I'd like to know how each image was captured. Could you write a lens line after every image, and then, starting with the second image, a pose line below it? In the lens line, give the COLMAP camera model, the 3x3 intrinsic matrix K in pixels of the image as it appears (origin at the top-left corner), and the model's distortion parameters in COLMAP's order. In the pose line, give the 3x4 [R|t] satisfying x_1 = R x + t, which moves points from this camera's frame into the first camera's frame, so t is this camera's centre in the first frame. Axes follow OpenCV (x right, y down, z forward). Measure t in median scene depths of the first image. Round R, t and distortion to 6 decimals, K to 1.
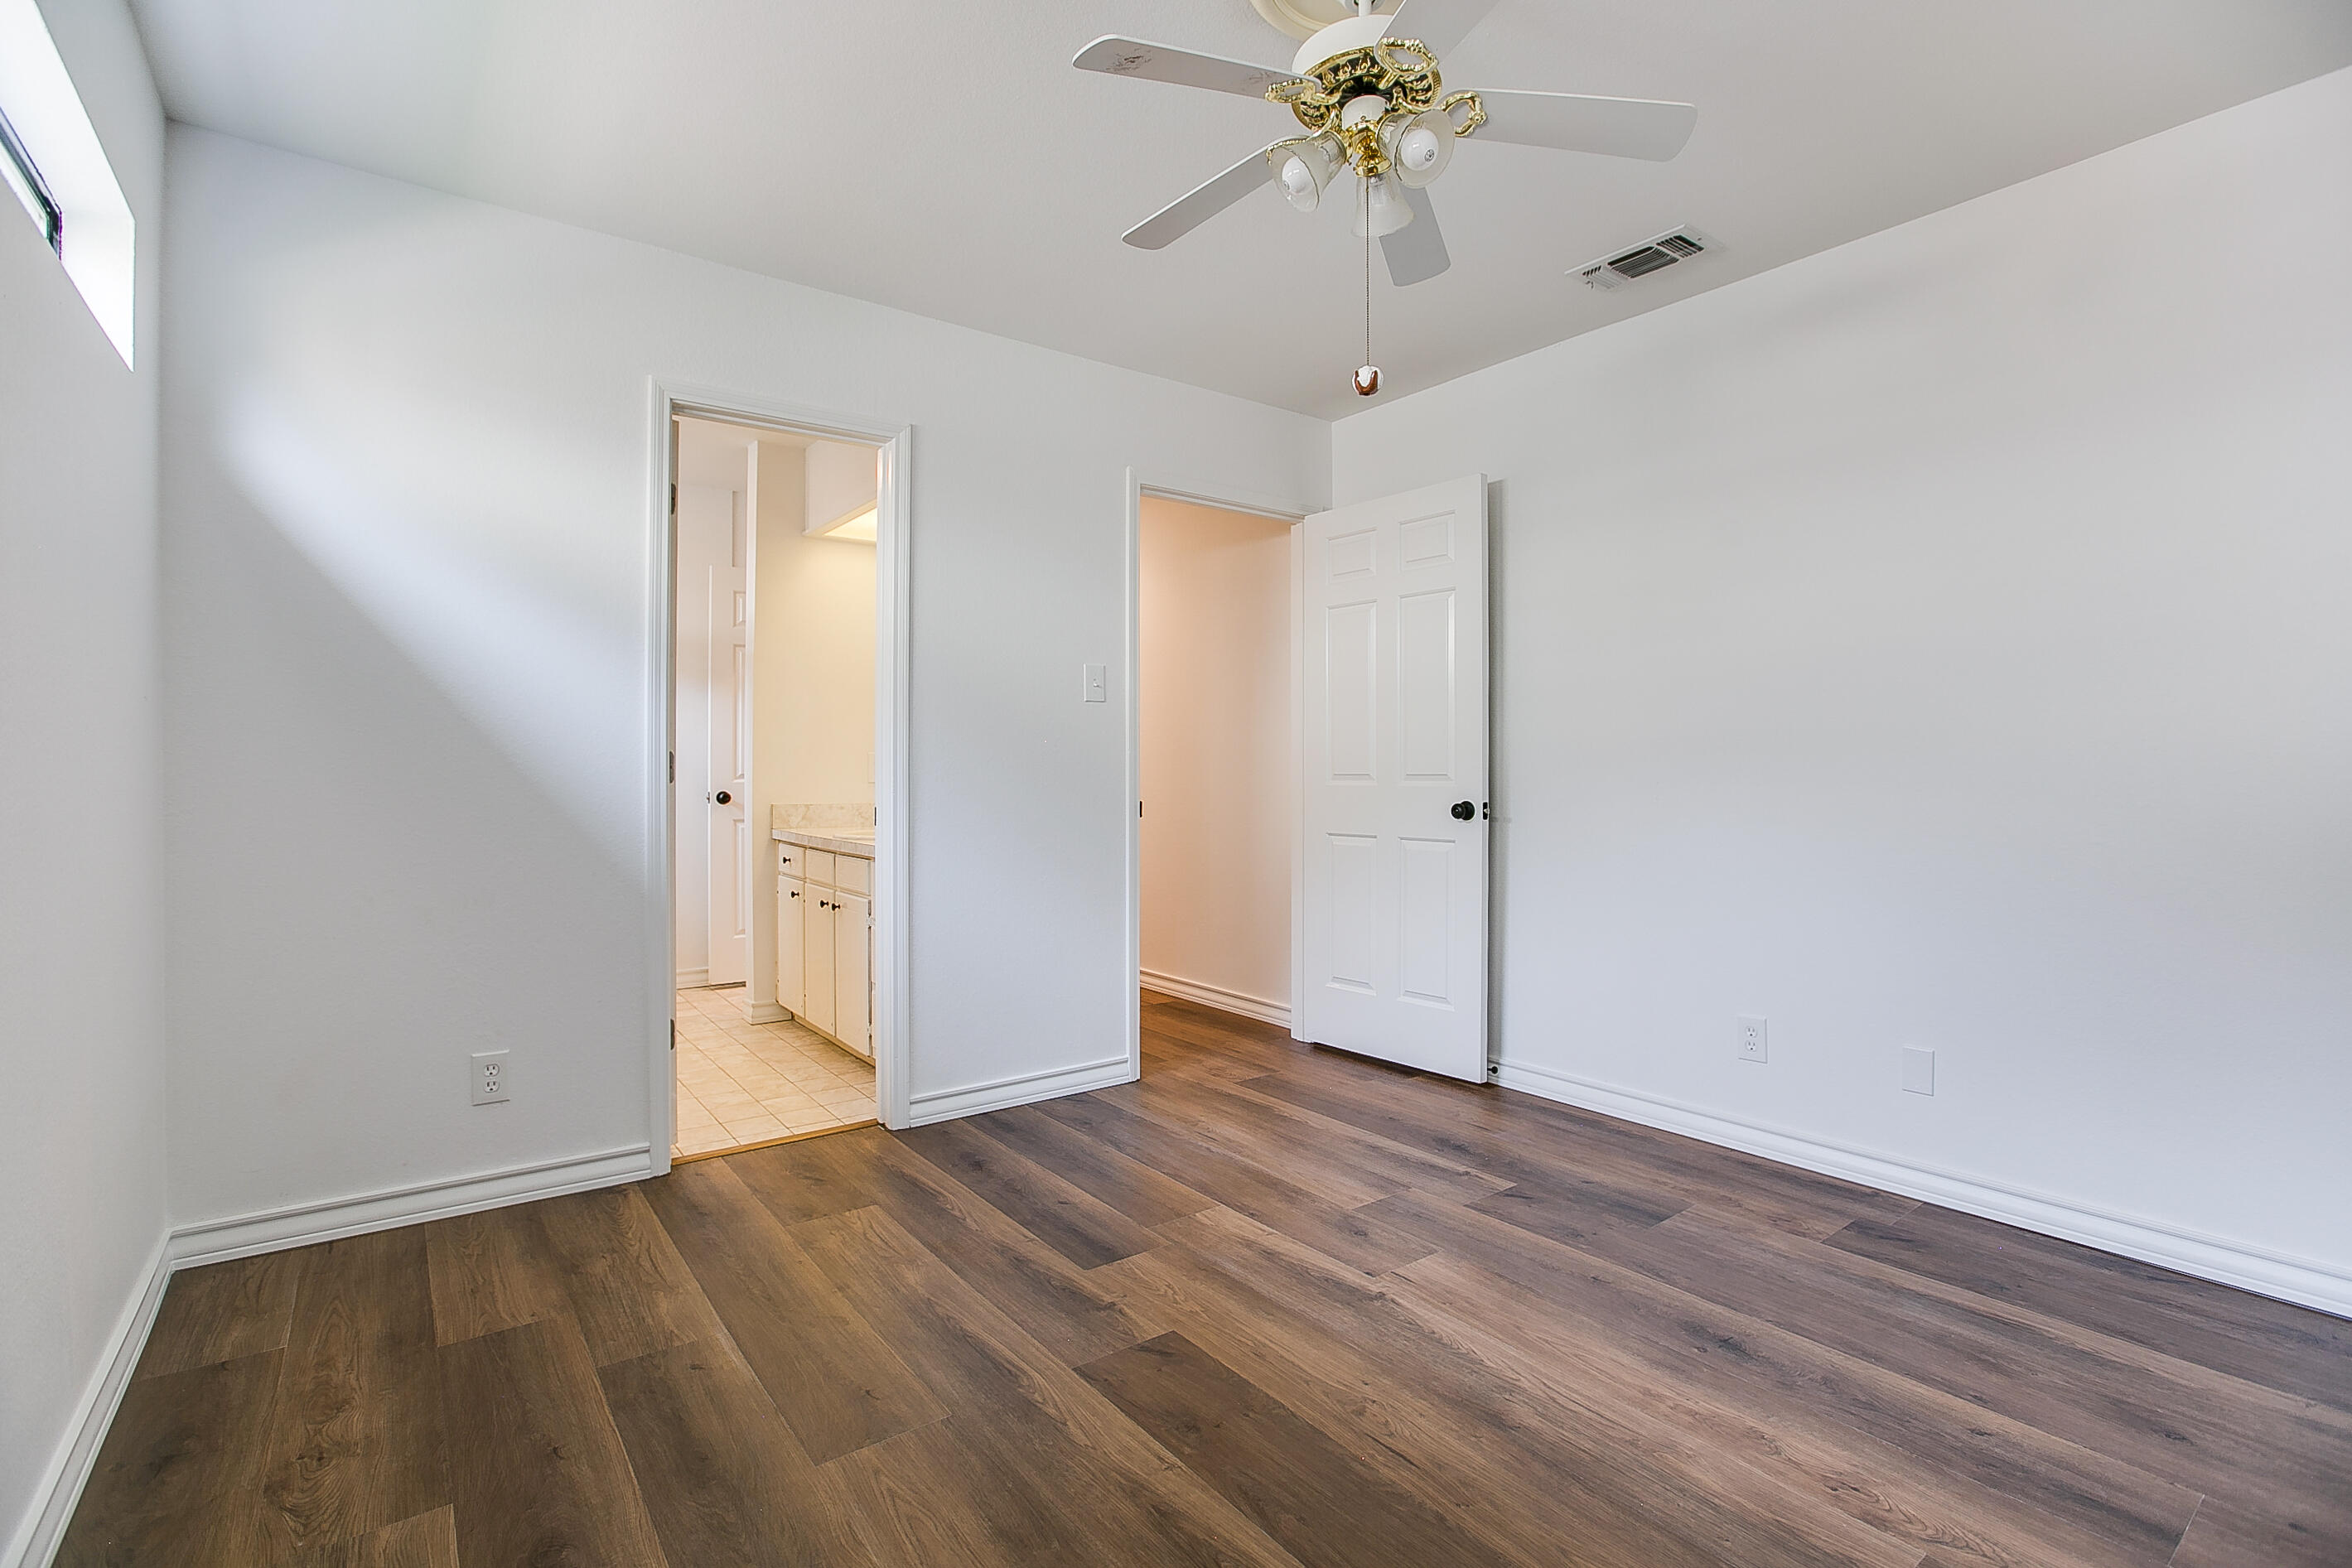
lens RADIAL K [[1086.2, 0, 1186.0], [0, 1086.2, 784.0], [0, 0, 1]] dist [-0.025829, 0.006713]
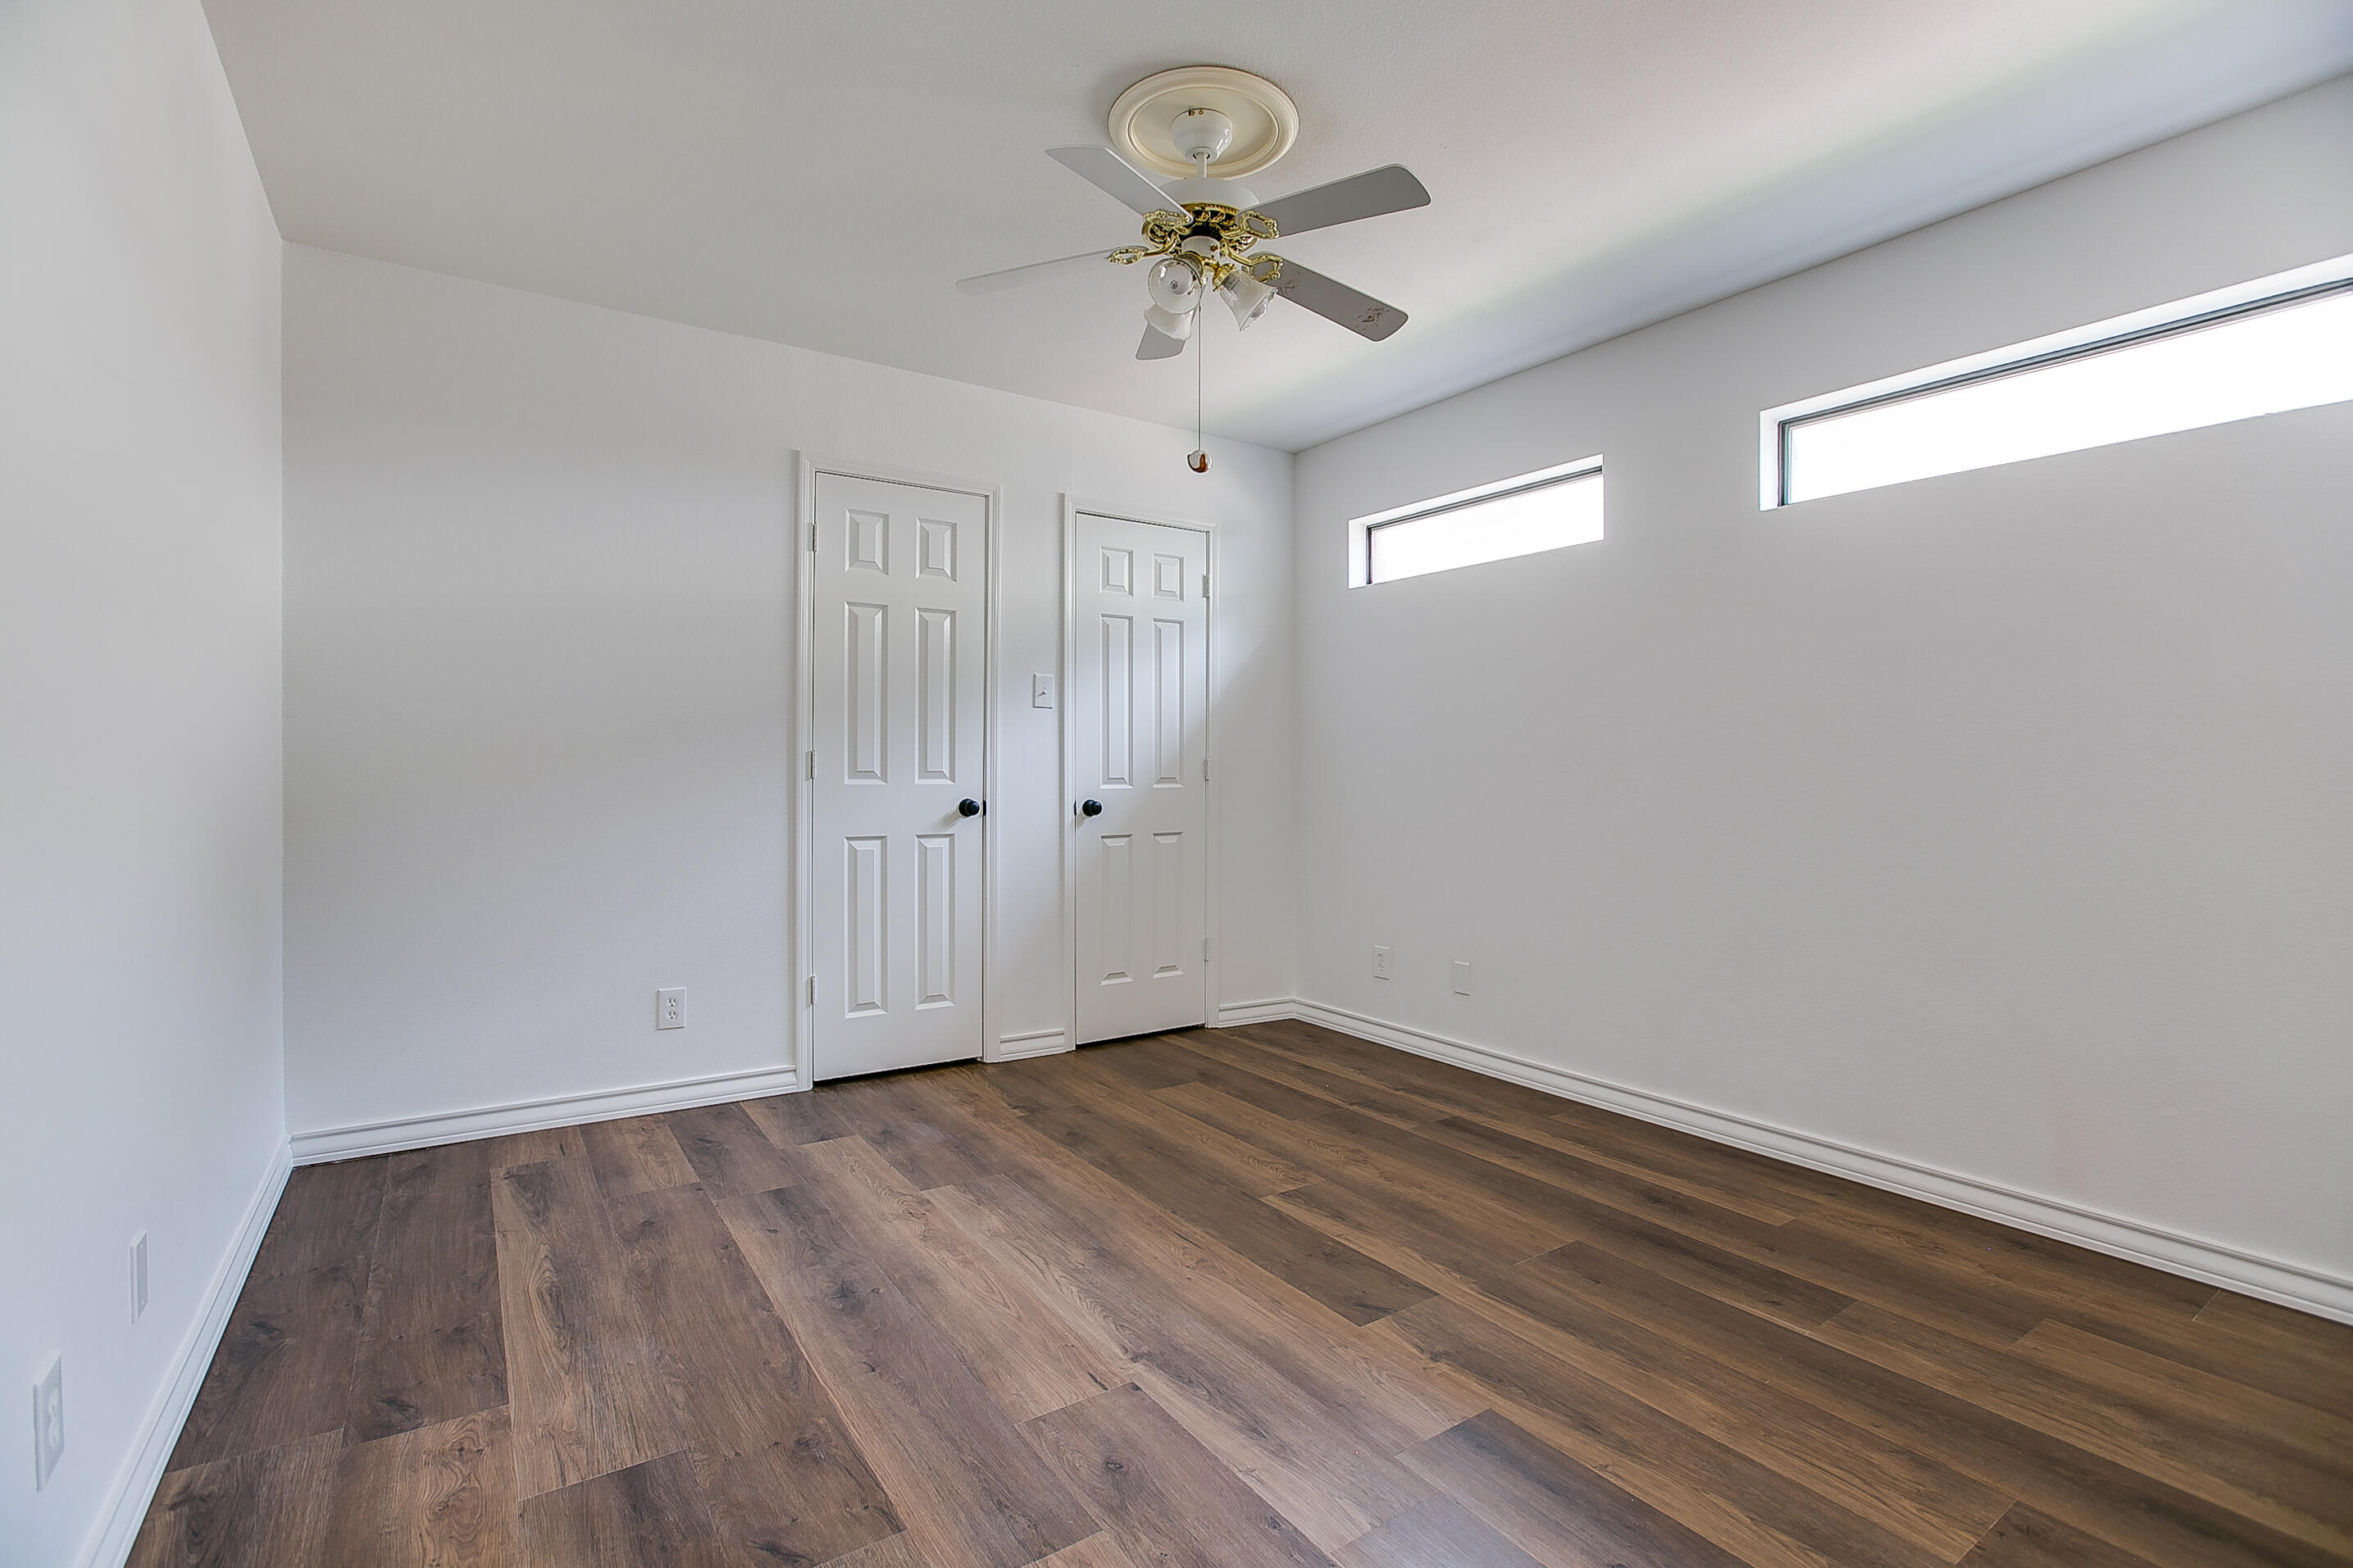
lens RADIAL K [[1086.6, 0, 1163.6], [0, 1086.6, 772.2], [0, 0, 1]] dist [-0.025829, 0.006713]
pose [[-0.997839, -0.006626, 0.065372, 0.107645], [-0.005407, 0.999809, 0.018803, -0.031041], [-0.065484, 0.018409, -0.997684, 1.981320]]
